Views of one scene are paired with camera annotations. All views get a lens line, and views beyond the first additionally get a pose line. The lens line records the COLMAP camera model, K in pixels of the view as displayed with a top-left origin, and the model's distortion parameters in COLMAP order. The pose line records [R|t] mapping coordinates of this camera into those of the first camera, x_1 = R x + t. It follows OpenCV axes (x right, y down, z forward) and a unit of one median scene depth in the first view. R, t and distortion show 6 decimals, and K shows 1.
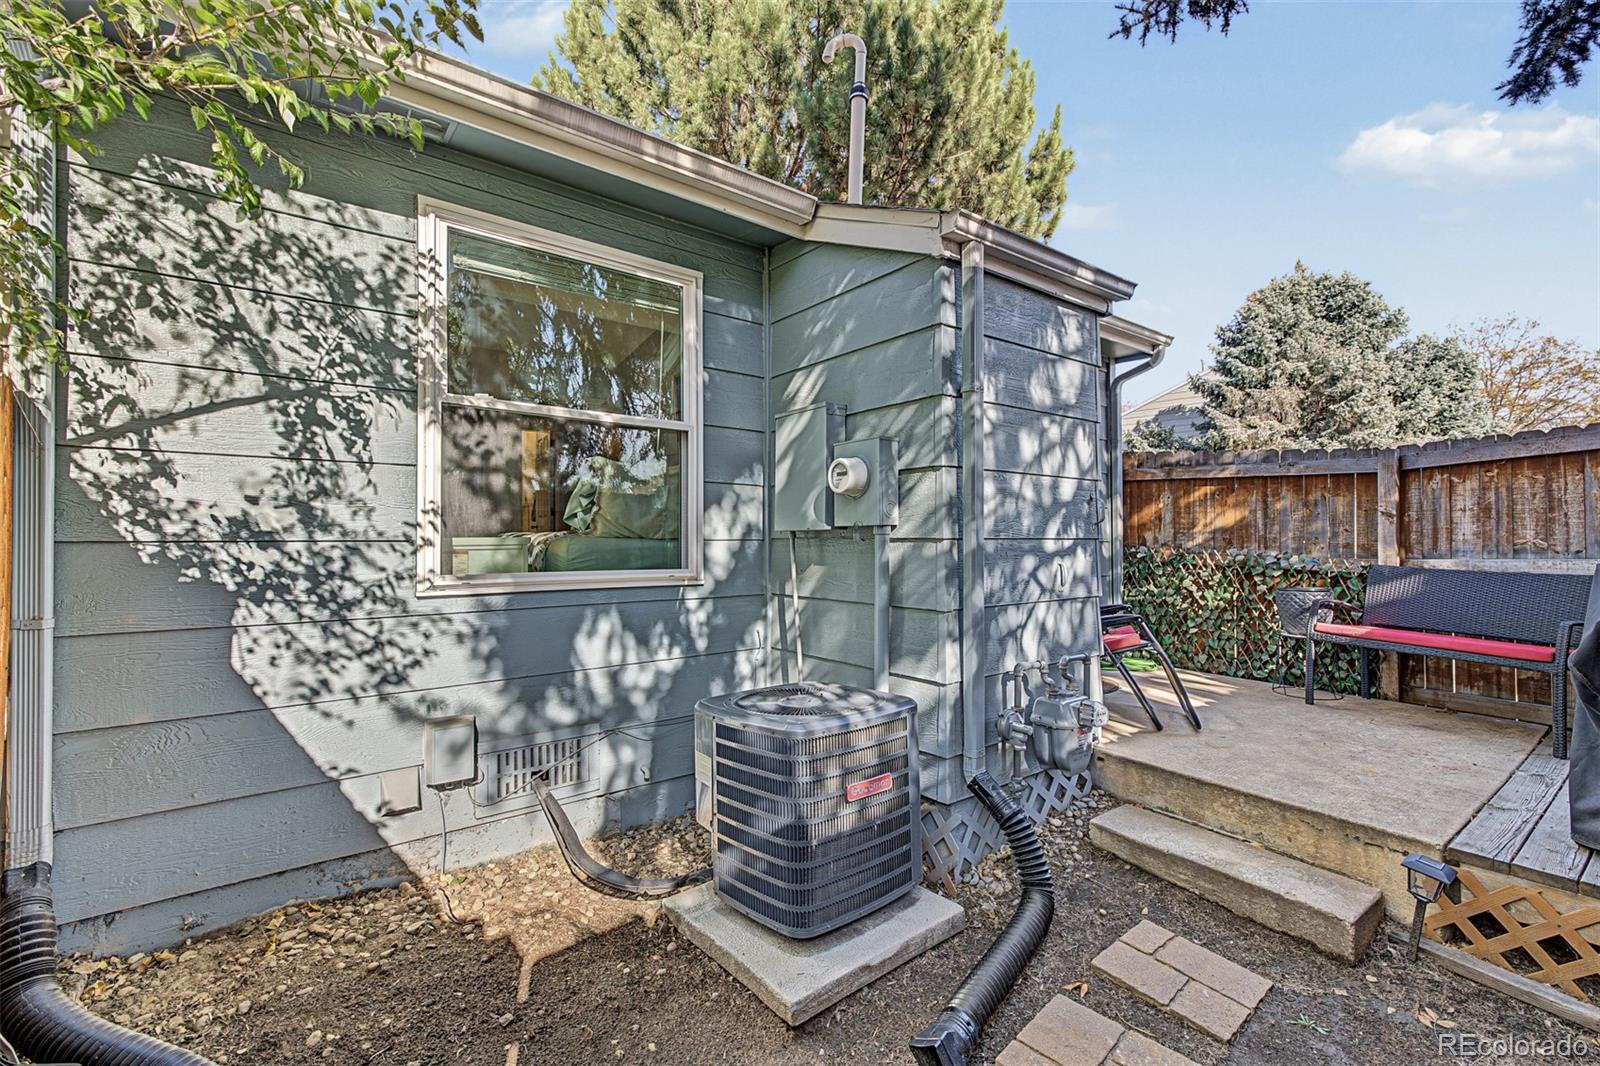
lens RADIAL K [[696.9, 0, 804.0], [0, 696.9, 531.7], [0, 0, 1]] dist [0.013596, 0.000169]
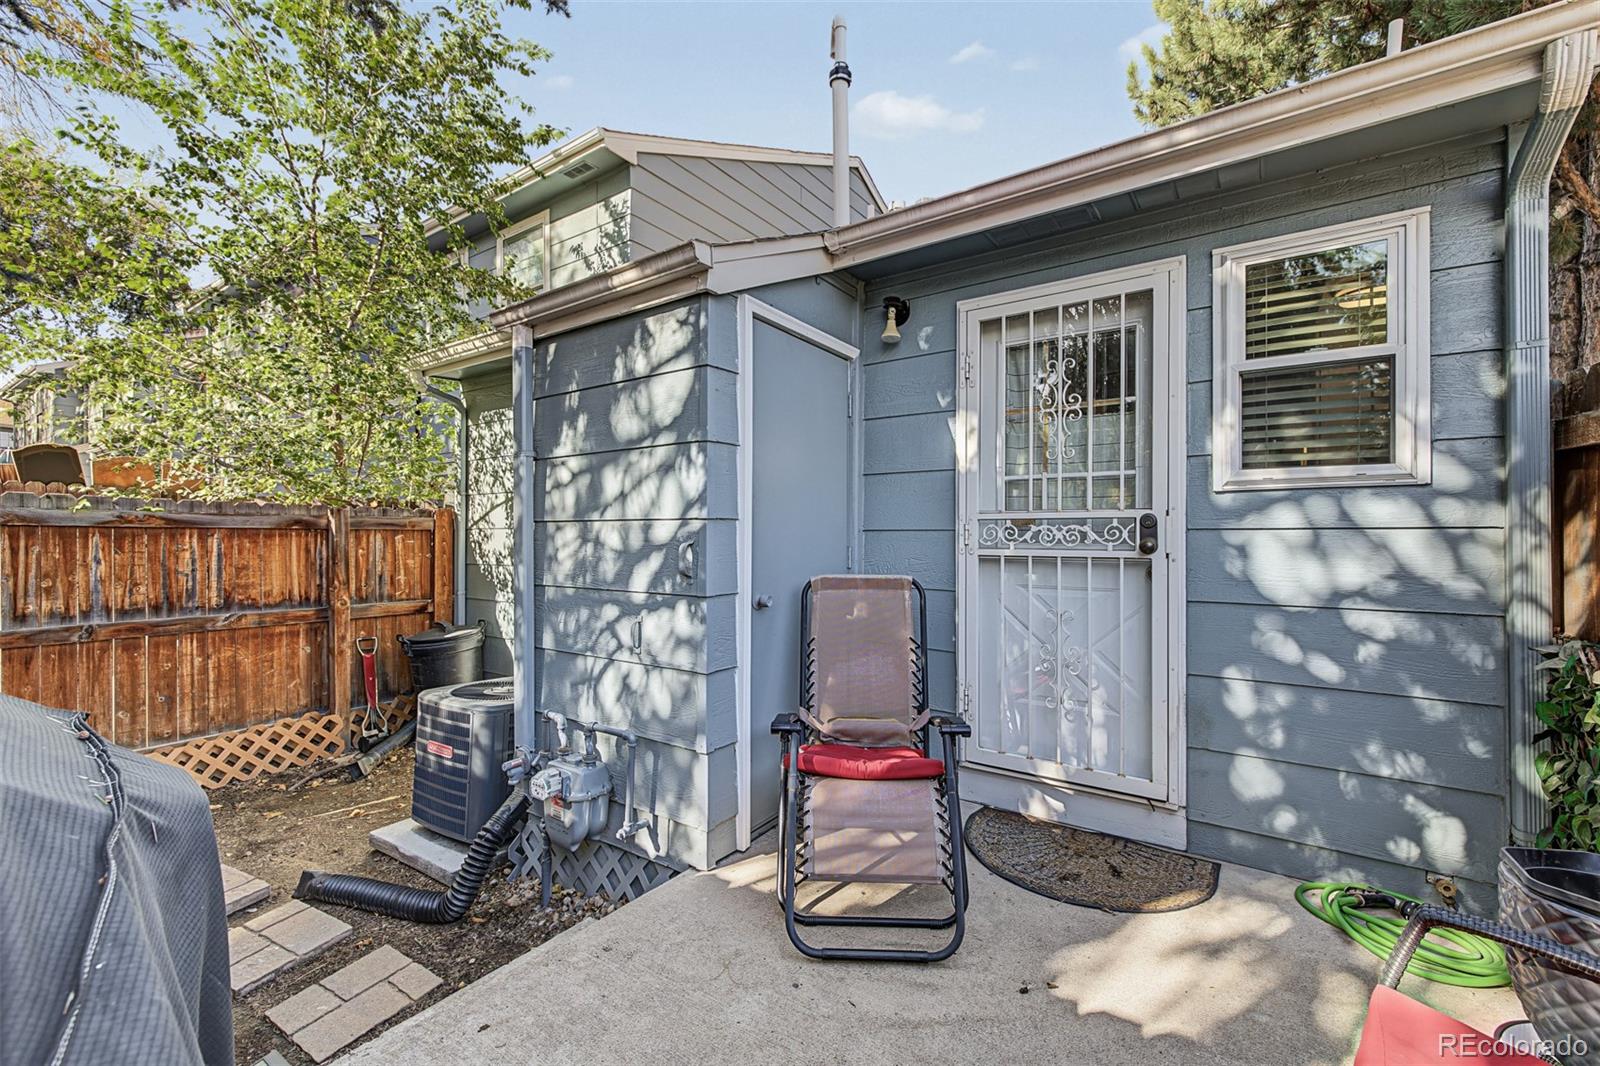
lens RADIAL K [[665.4, 0, 796.1], [0, 665.4, 540.3], [0, 0, 1]] dist [-0.000193, -0.000272]
pose [[0.296262, 0.001107, -0.955106, 0.906233], [0.007899, 0.999962, 0.003609, -0.036933], [0.955074, -0.008613, 0.296242, 0.707440]]
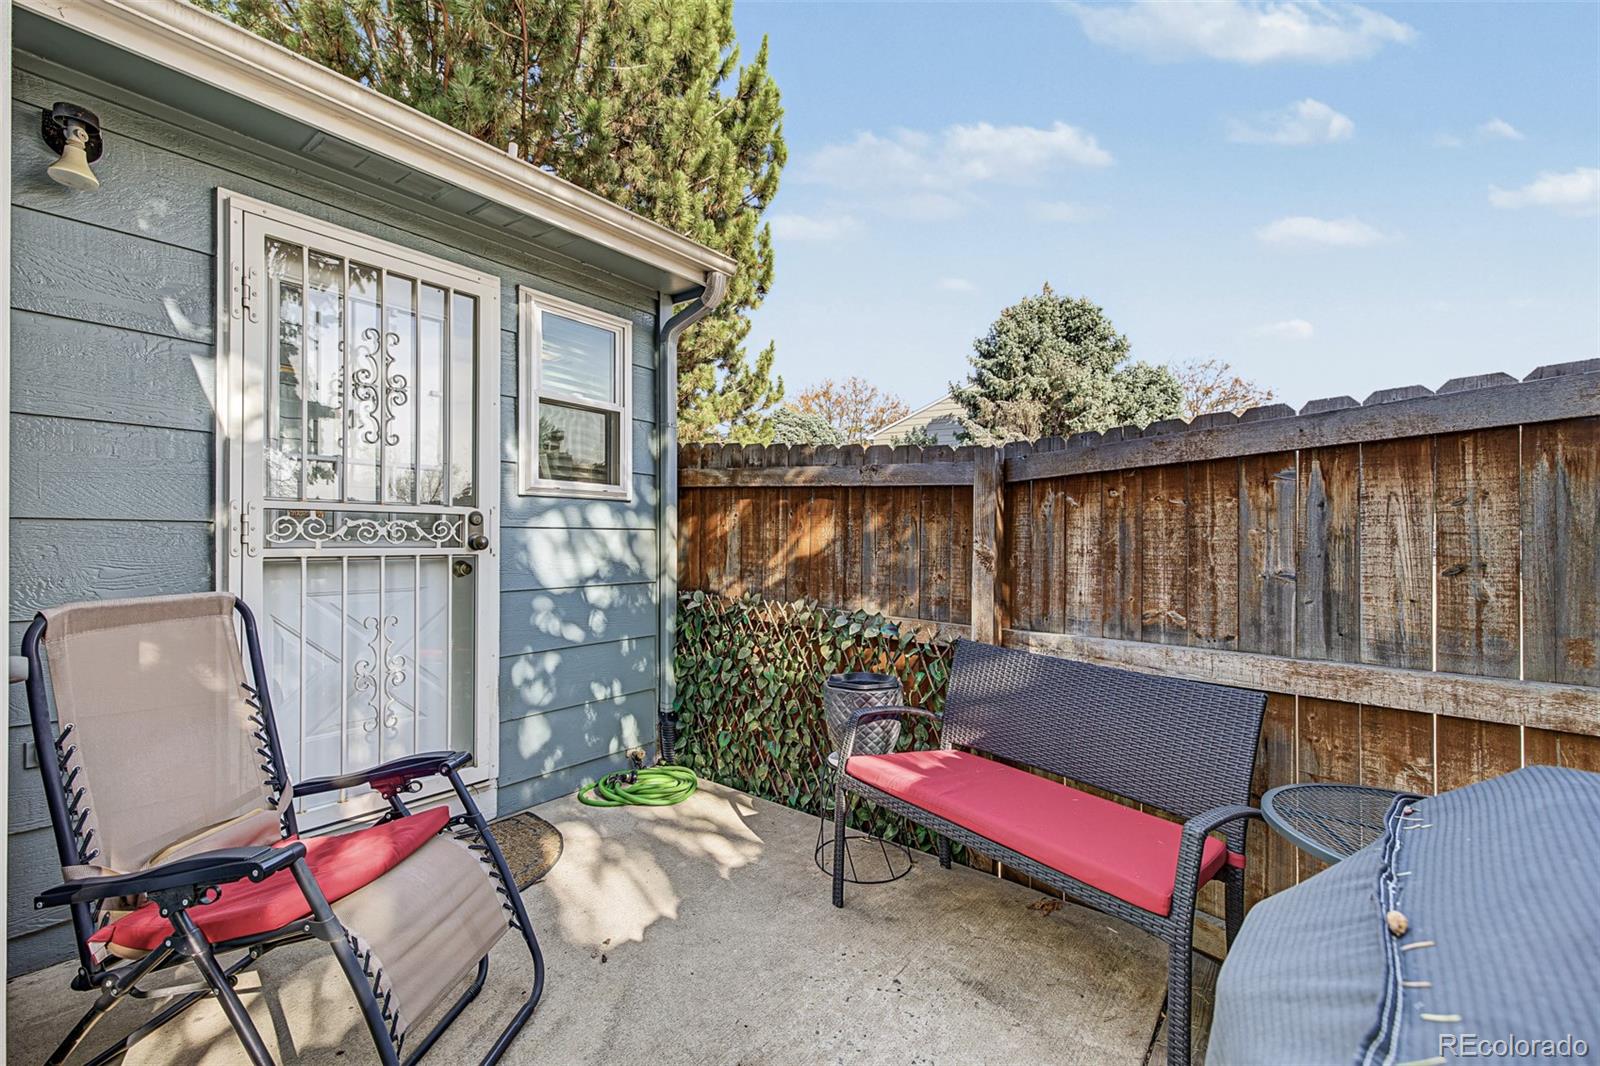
lens RADIAL K [[680.8, 0, 803.1], [0, 680.8, 539.7], [0, 0, 1]] dist [0.008265, -0.000779]
pose [[0.969569, 0.009698, 0.244627, 0.533685], [-0.013235, 0.999830, 0.012820, -0.043208], [-0.244462, -0.015667, 0.969532, 0.470839]]
